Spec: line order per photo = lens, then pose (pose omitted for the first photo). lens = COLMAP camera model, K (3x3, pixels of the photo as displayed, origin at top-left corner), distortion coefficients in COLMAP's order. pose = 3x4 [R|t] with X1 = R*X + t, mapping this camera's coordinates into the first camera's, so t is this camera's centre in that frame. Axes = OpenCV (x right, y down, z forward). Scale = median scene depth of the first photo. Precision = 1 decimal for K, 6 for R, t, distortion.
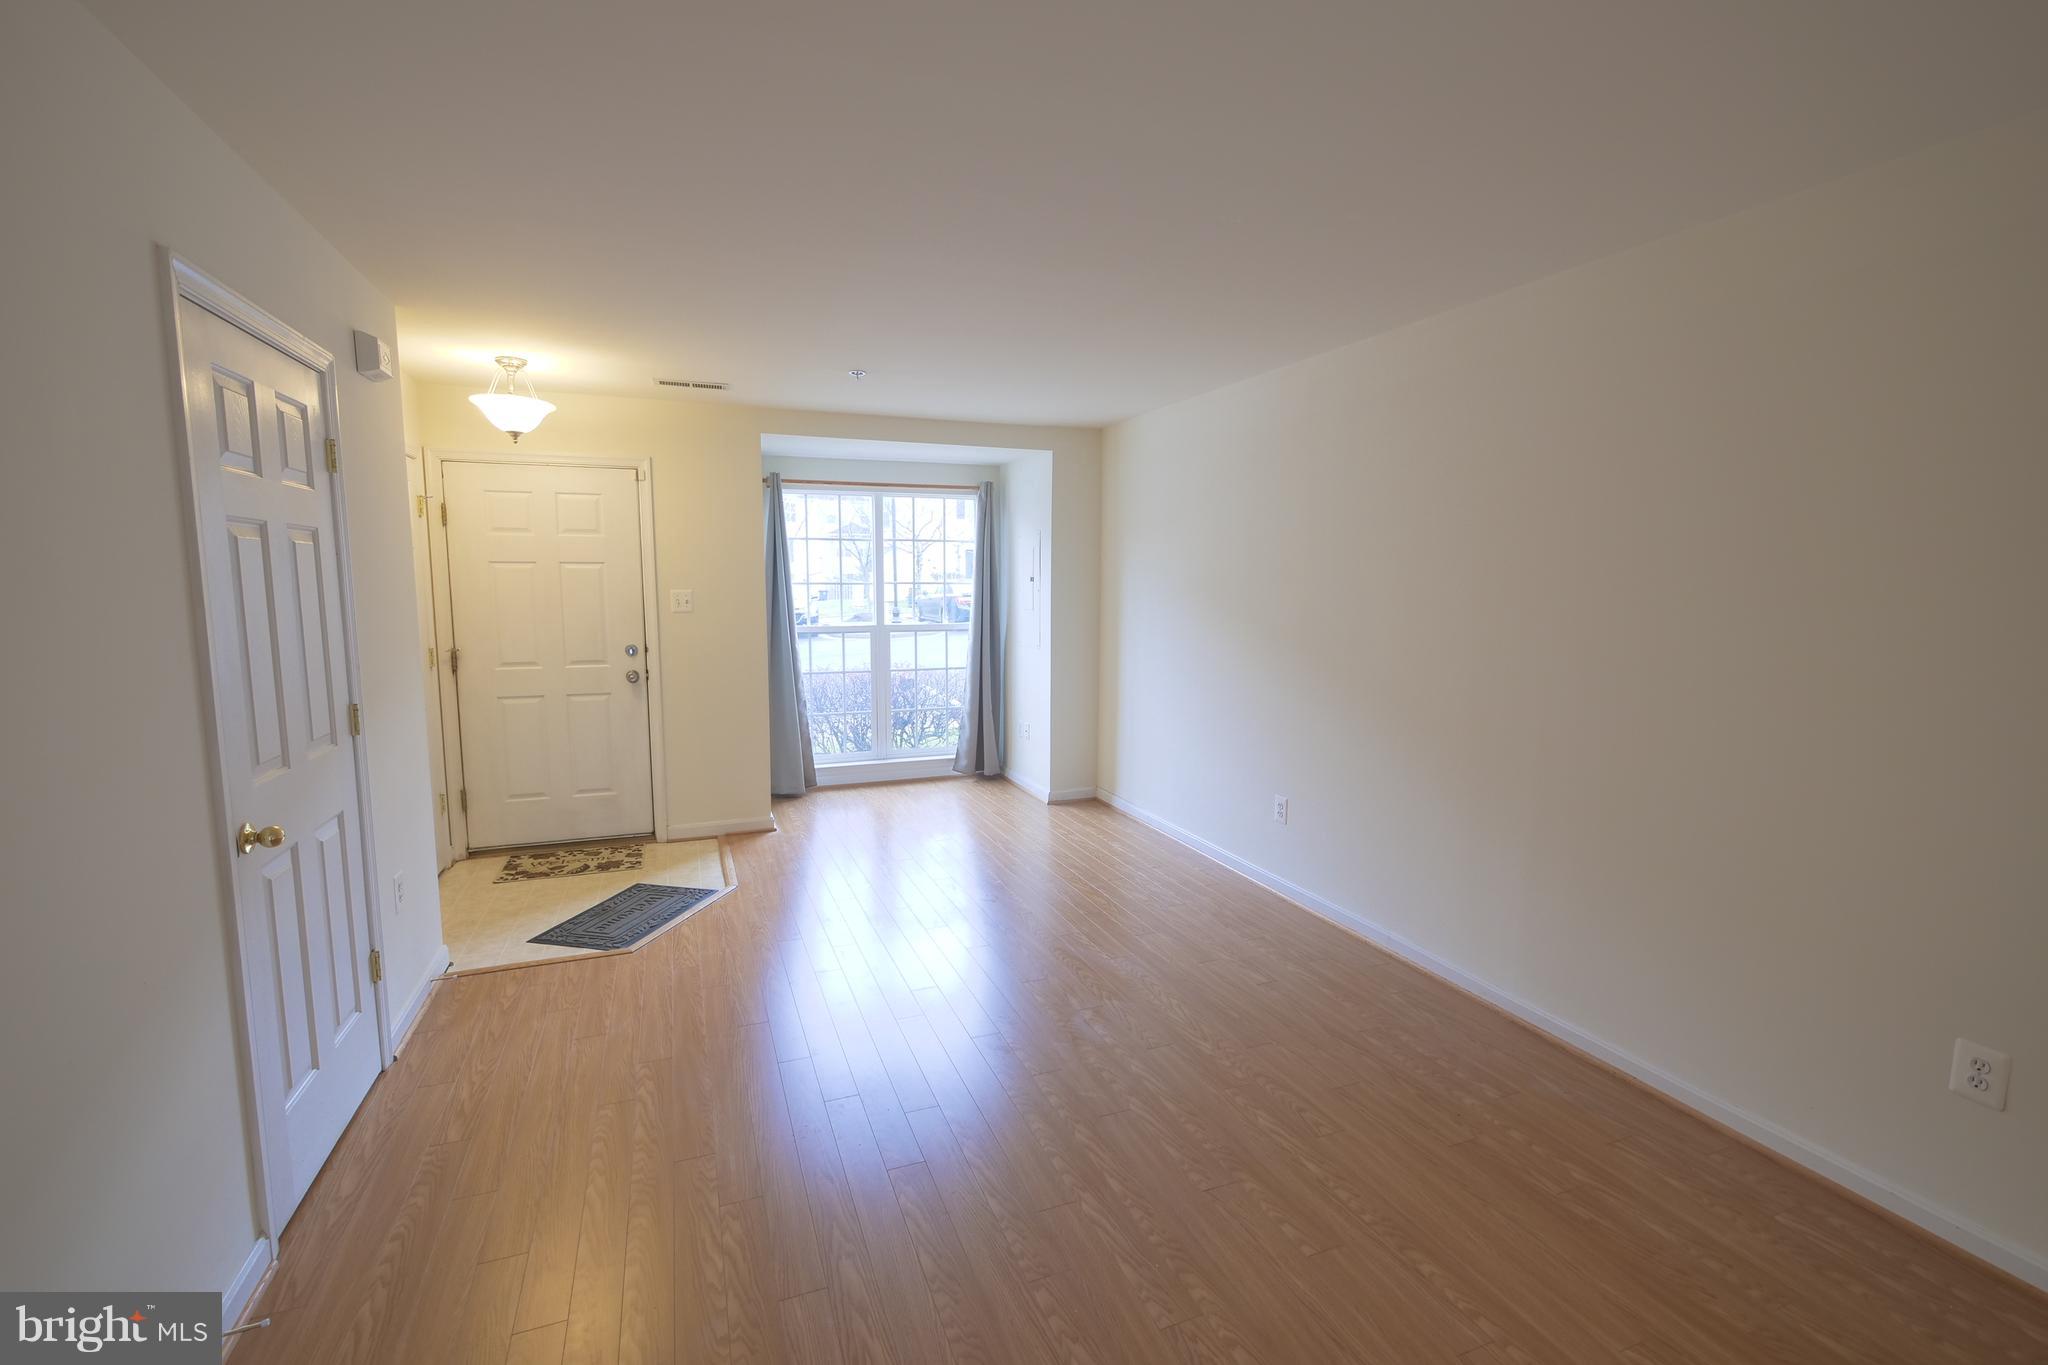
lens RADIAL K [[891.0, 0, 1024.0], [0, 891.0, 682.5], [0, 0, 1]] dist [-0.009535, 0.000414]
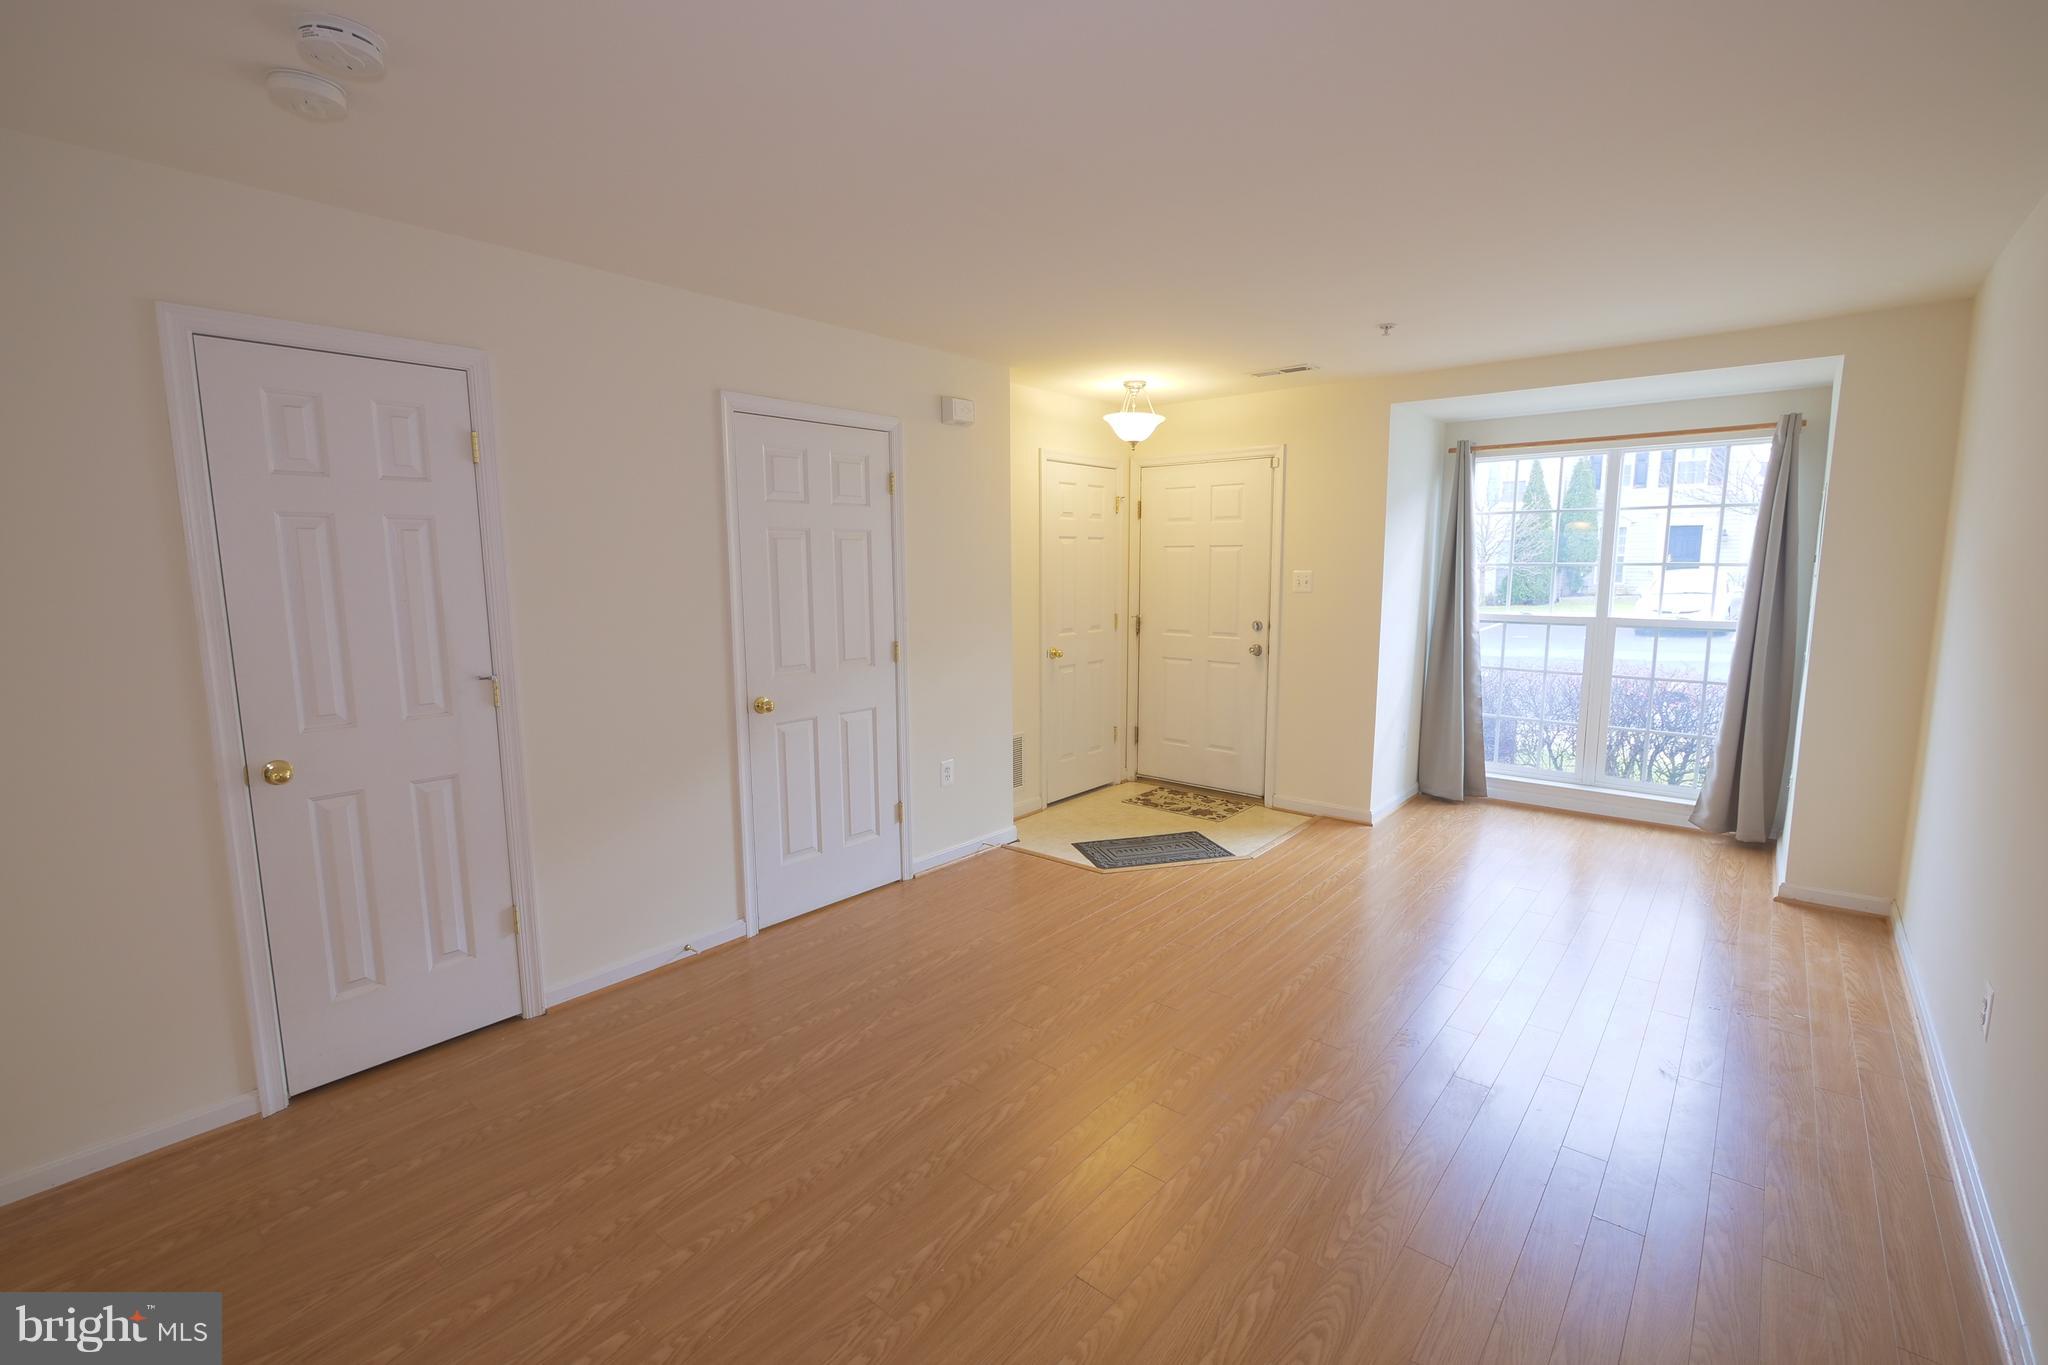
lens RADIAL K [[891.0, 0, 1024.0], [0, 891.0, 682.5], [0, 0, 1]] dist [-0.009535, 0.000414]
pose [[0.478528, 0.114469, -0.870579, 0.376192], [-0.095771, 0.992355, 0.077839, -0.025048], [0.872834, 0.046128, 0.485833, 0.225306]]
